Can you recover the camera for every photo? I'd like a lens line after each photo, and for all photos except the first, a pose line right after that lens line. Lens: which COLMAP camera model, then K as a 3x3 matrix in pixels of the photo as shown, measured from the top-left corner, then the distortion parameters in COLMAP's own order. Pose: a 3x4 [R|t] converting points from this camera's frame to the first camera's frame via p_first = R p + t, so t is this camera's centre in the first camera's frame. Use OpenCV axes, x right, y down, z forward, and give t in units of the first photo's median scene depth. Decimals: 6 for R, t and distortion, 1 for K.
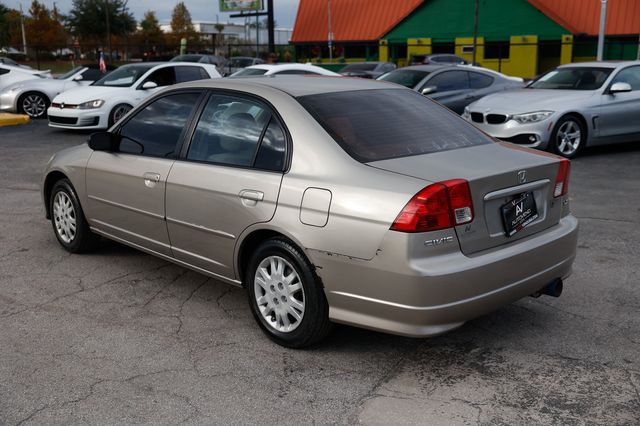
lens RADIAL K [[663.8, 0, 318.1], [0, 663.8, 210.2], [0, 0, 1]] dist [0.052227, 0.000000]
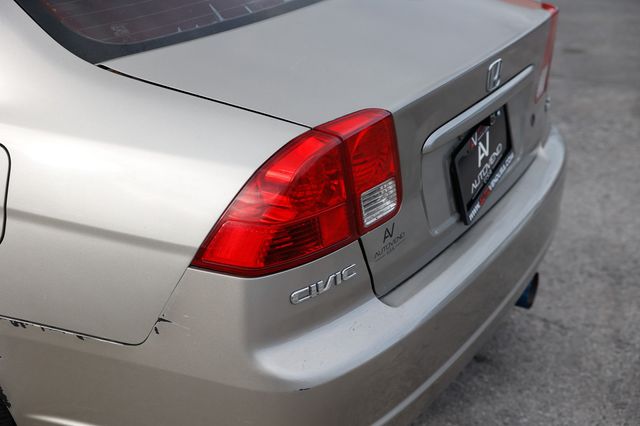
lens RADIAL K [[1012.9, 0, 318.4], [0, 1012.9, 211.8], [0, 0, 1]] dist [0.048940, 0.000000]
pose [[0.954617, -0.088673, 0.284331, 0.020649], [0.031433, 0.979316, 0.199882, -0.095398], [-0.296174, -0.181873, 0.937658, 0.438868]]
